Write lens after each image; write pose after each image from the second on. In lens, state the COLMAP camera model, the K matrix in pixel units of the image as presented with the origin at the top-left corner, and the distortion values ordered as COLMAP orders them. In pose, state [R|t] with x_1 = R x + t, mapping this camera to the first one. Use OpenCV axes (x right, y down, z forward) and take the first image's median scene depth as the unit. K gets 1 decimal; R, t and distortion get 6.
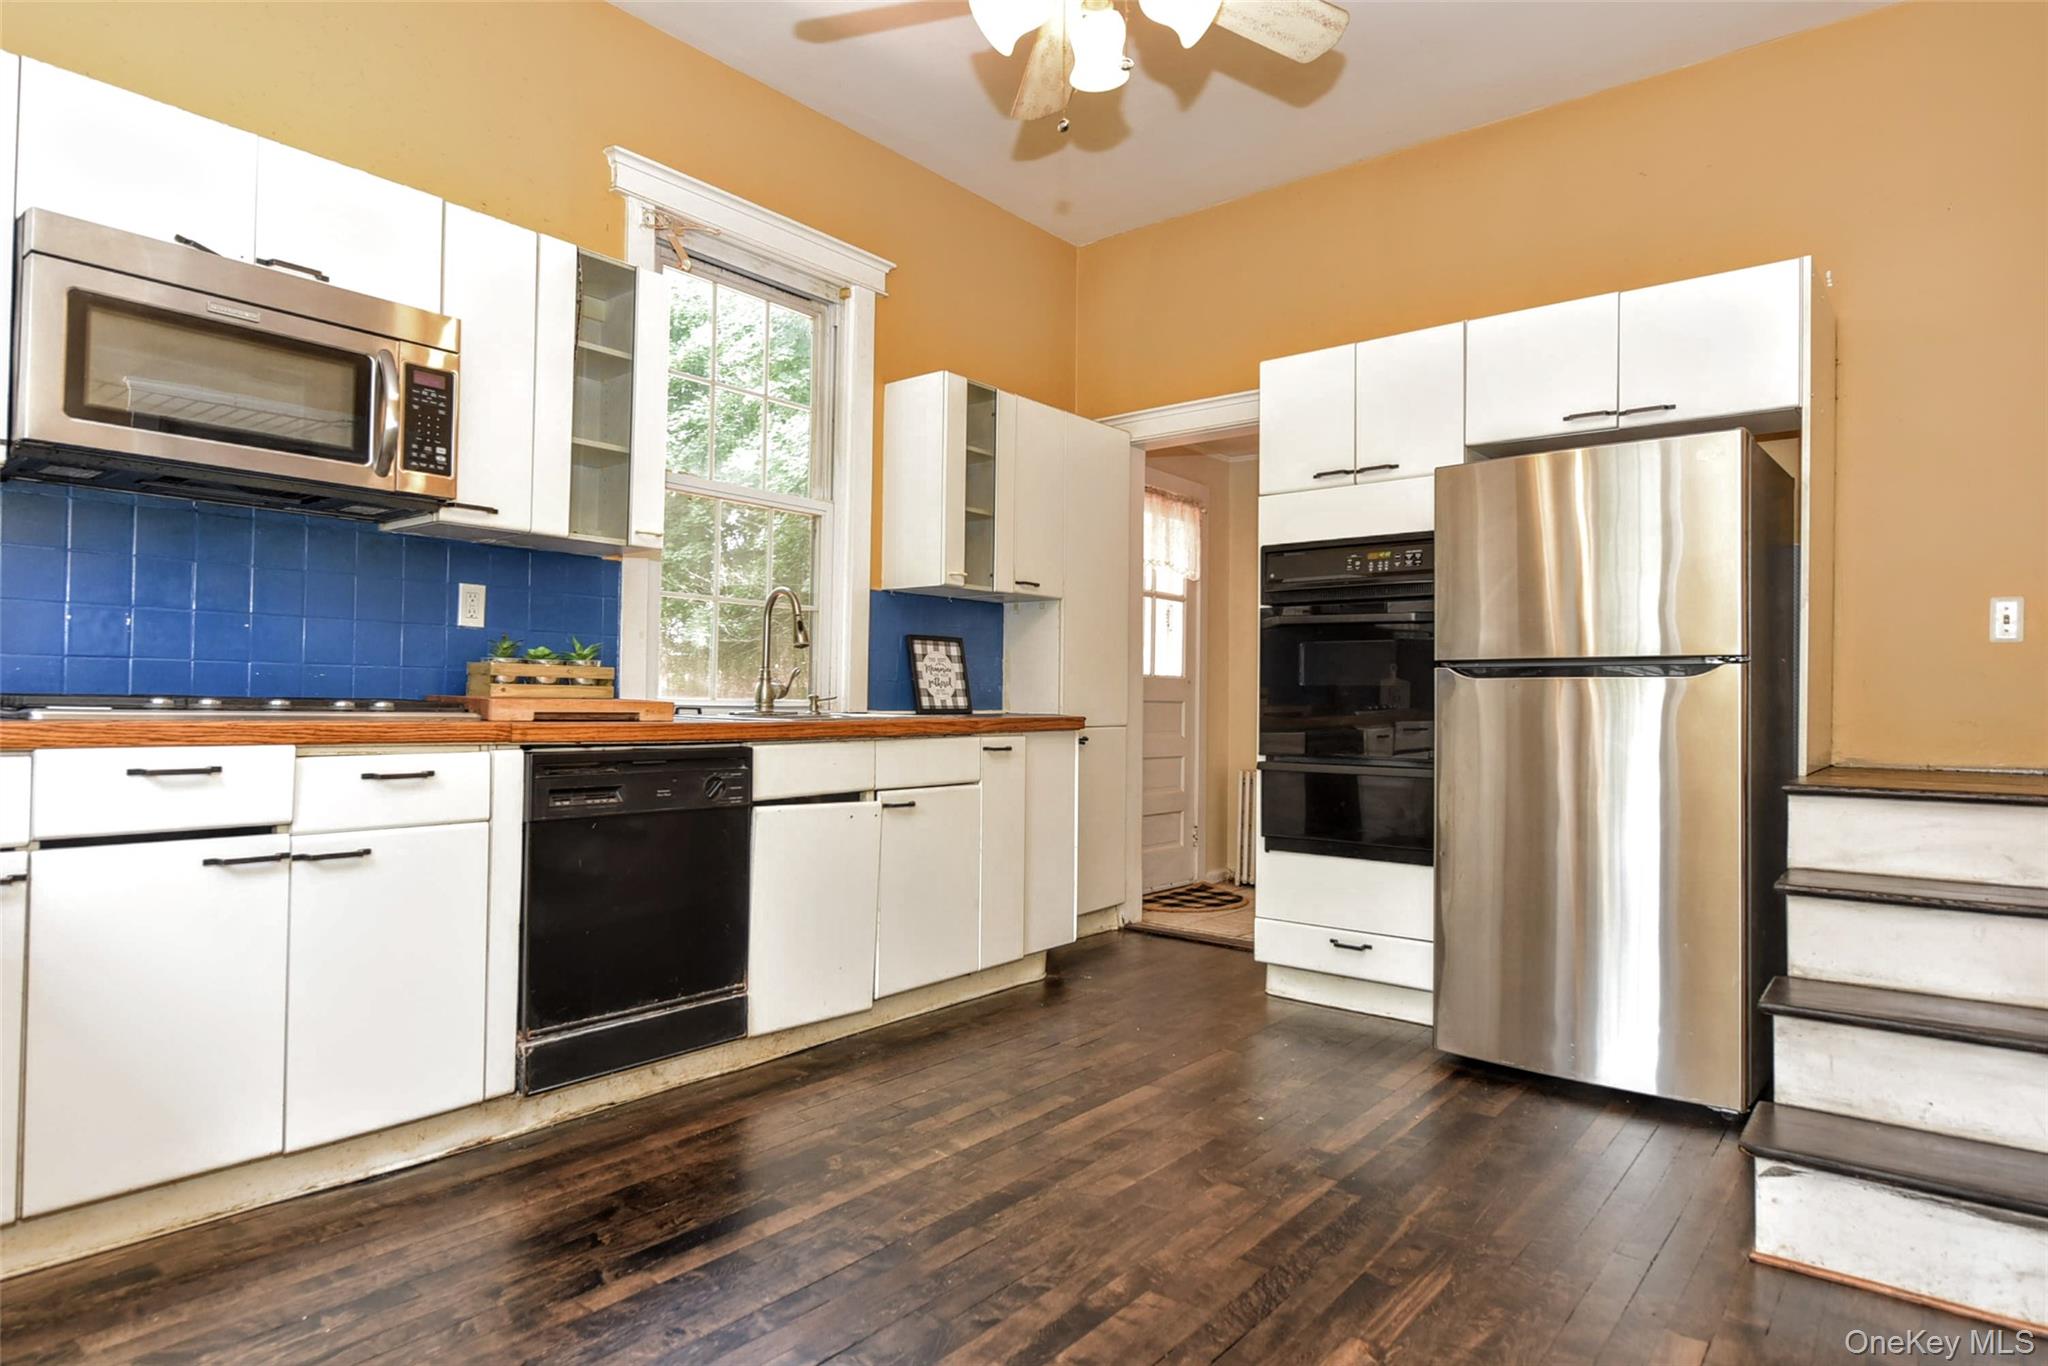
lens RADIAL K [[1179.6, 0, 1024.0], [0, 1179.6, 683.0], [0, 0, 1]] dist [-0.002833, 0.000539]
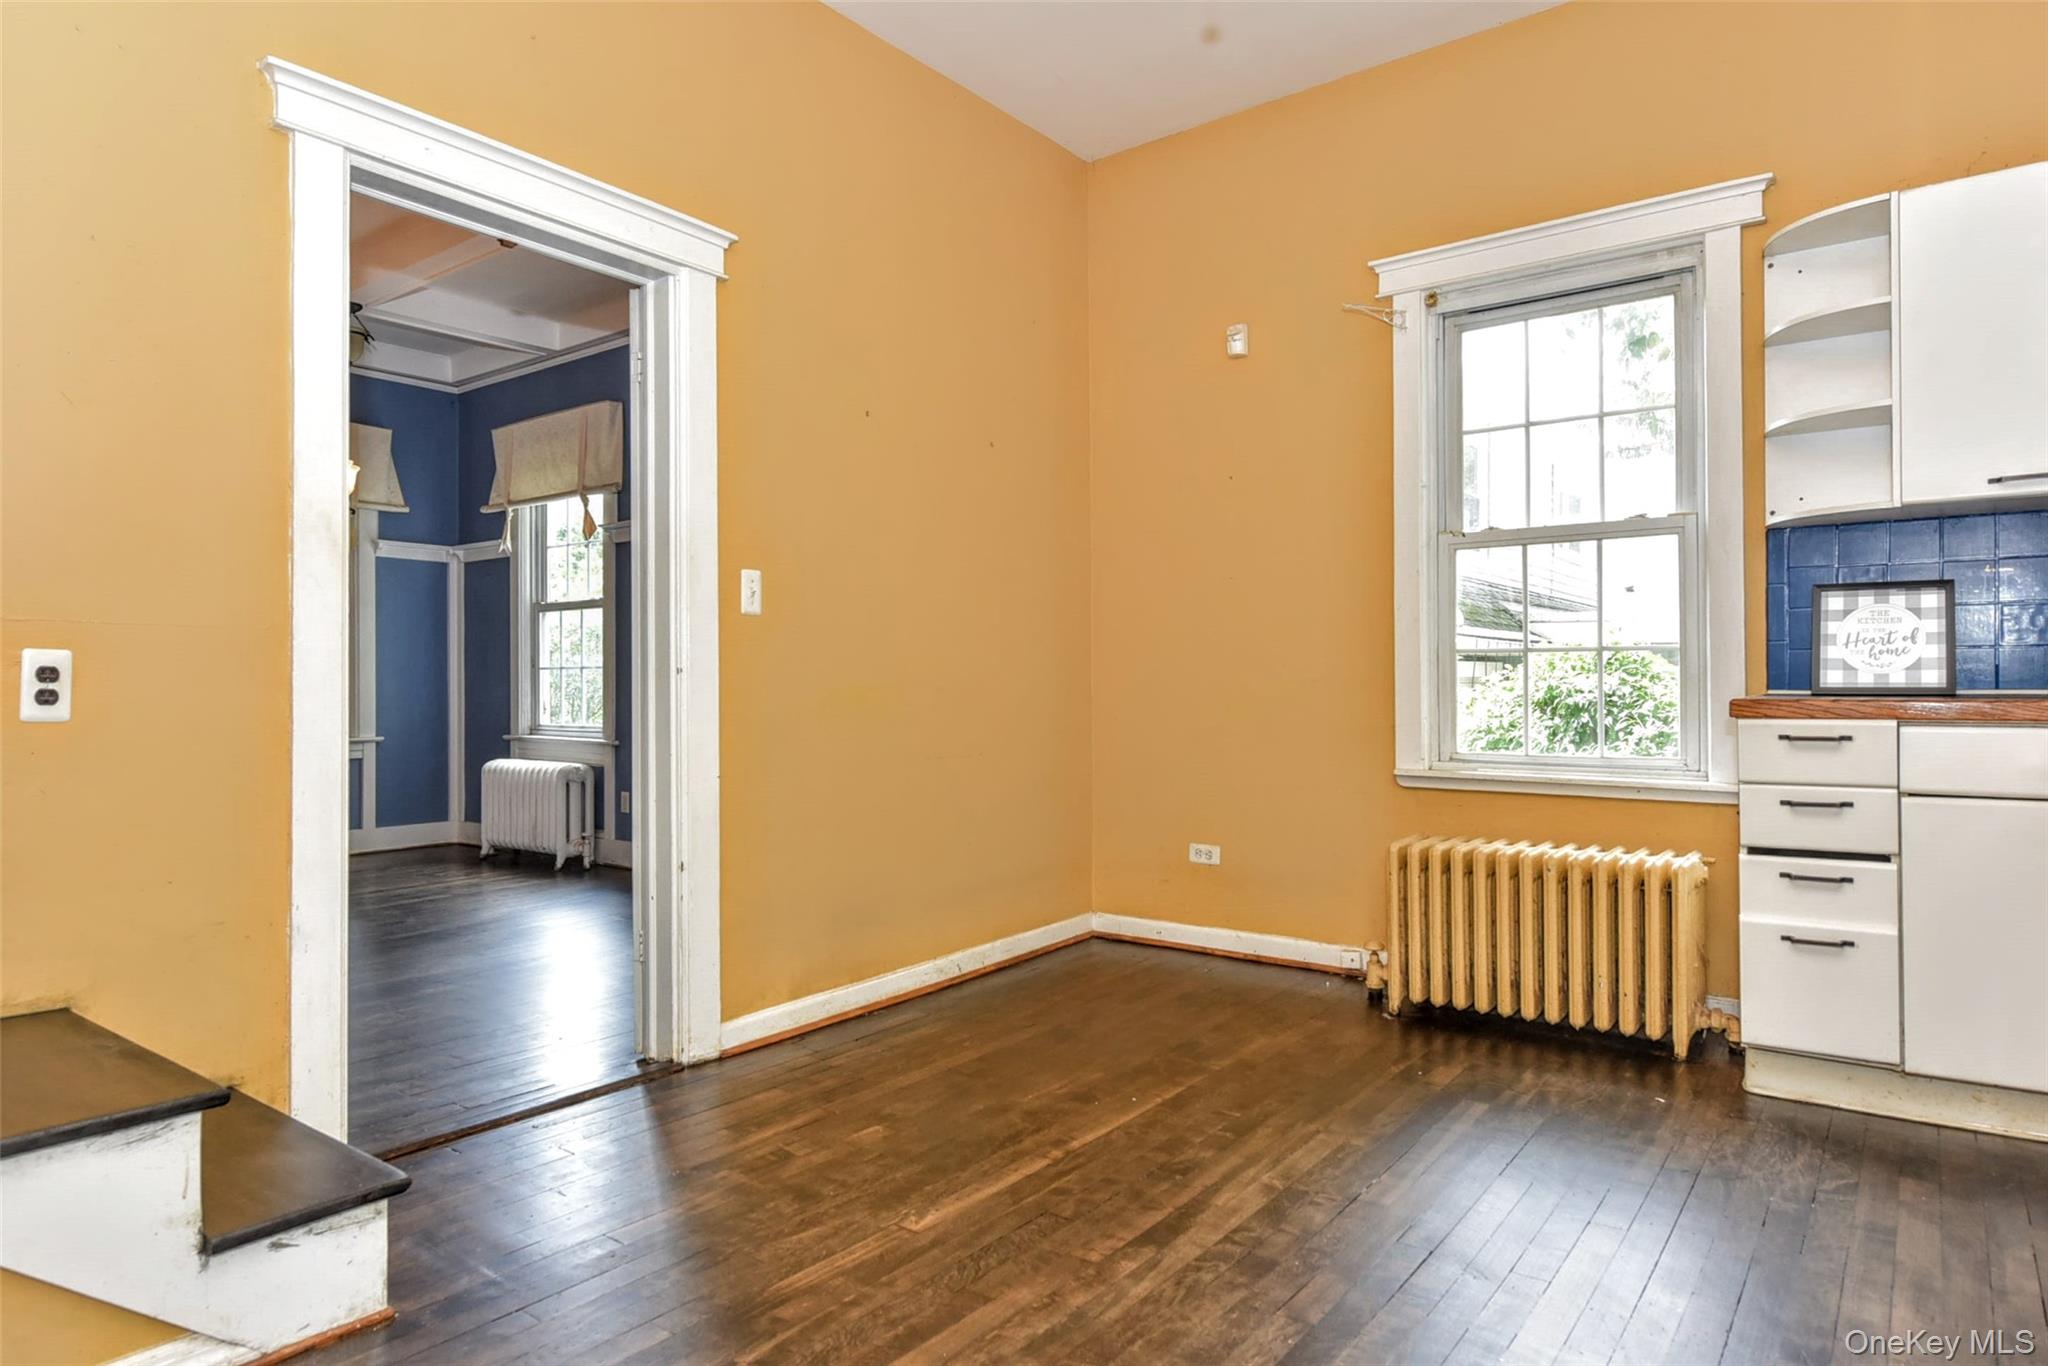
lens RADIAL K [[1179.6, 0, 1024.0], [0, 1179.6, 683.0], [0, 0, 1]] dist [-0.002833, 0.000539]
pose [[-0.999435, -0.009434, -0.032265, 0.146180], [-0.008770, 0.999748, -0.020664, 0.032303], [0.032451, -0.020370, -0.999266, 1.440684]]
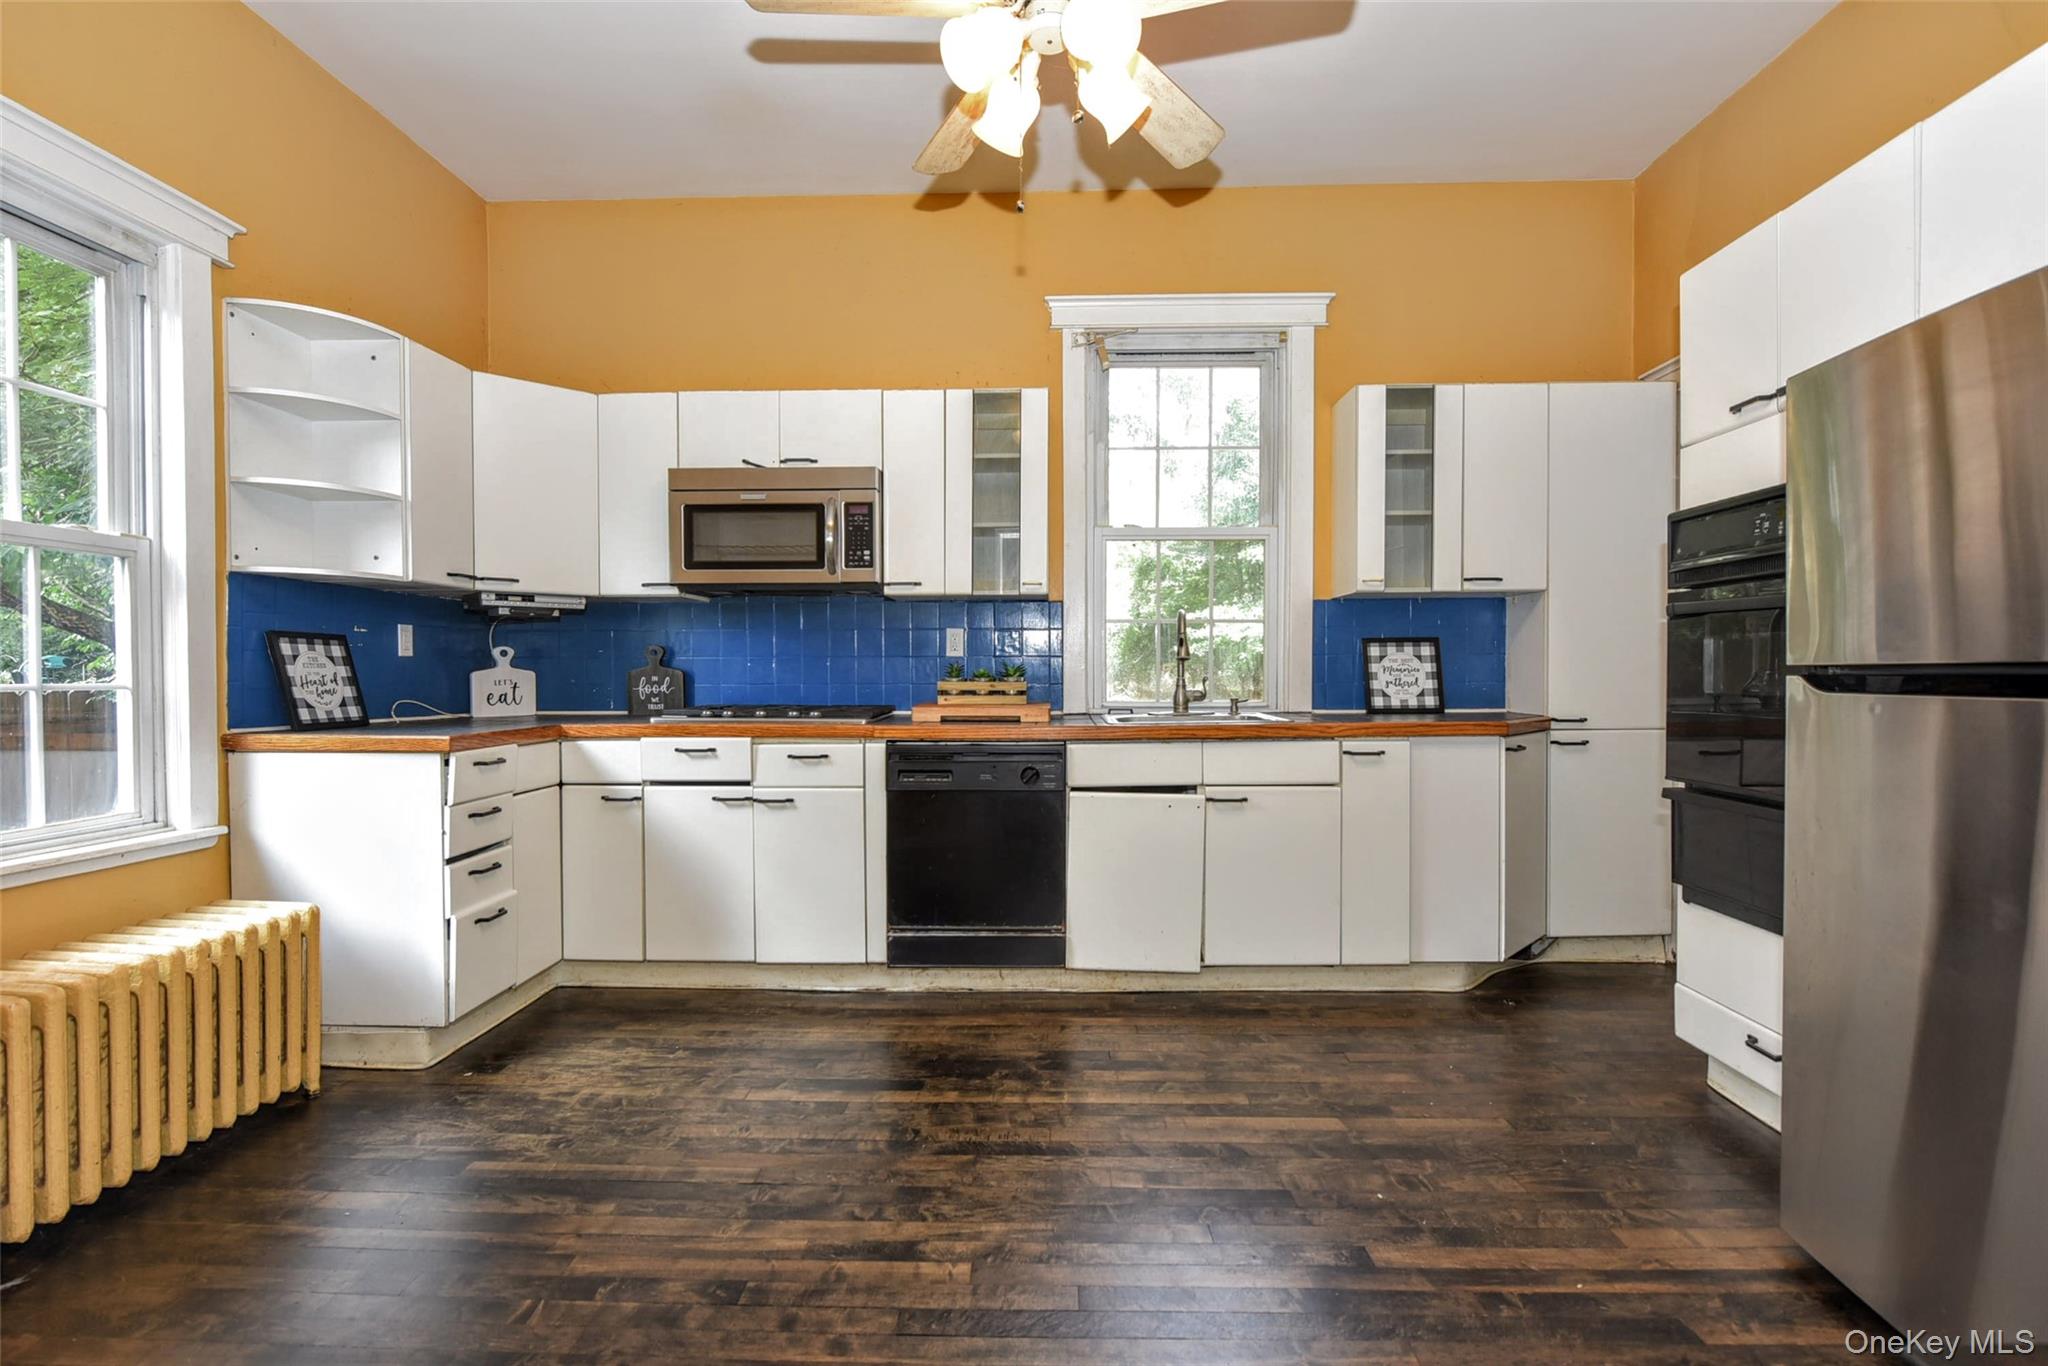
lens RADIAL K [[937.8, 0, 1016.2], [0, 937.8, 688.6], [0, 0, 1]] dist [-0.003119, -0.000270]
pose [[0.594130, 0.001520, -0.804368, 0.604430], [0.025205, 0.999472, 0.020505, -0.032117], [0.803974, -0.032457, 0.593778, 0.377642]]
